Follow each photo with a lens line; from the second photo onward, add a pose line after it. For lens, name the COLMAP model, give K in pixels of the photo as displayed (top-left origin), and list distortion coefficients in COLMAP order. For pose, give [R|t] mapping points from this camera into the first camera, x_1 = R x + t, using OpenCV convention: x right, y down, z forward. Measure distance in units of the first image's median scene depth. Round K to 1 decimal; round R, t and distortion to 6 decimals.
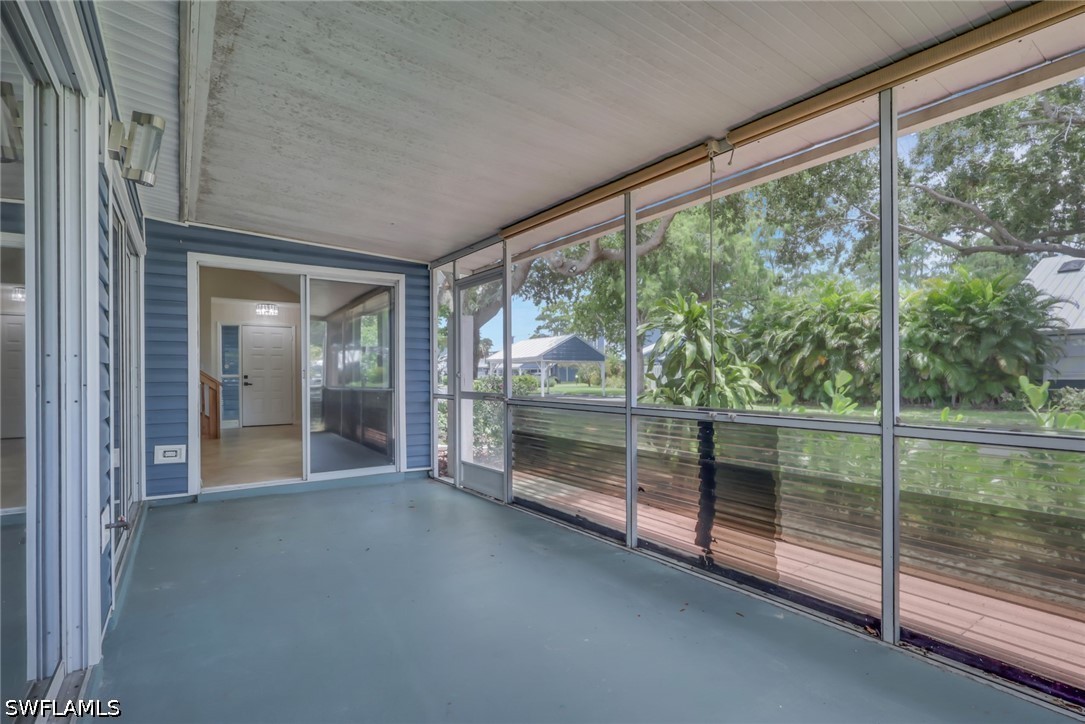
lens RADIAL K [[520.6, 0, 543.2], [0, 520.6, 366.8], [0, 0, 1]] dist [-0.001371, 0.000467]
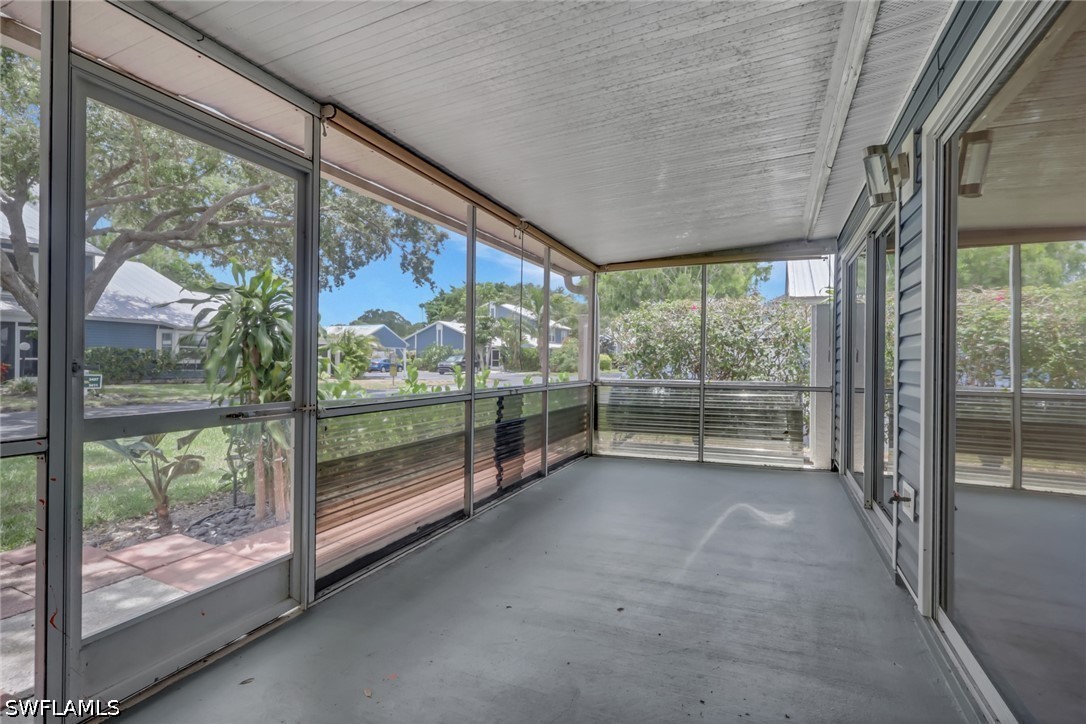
lens RADIAL K [[514.9, 0, 543.0], [0, 514.9, 362.0], [0, 0, 1]] dist [-0.002547, 0.000045]
pose [[-0.515599, 0.000168, 0.856830, -0.881068], [-0.020688, 0.999706, -0.012645, 0.016888], [-0.856580, -0.024246, -0.515444, 1.439147]]
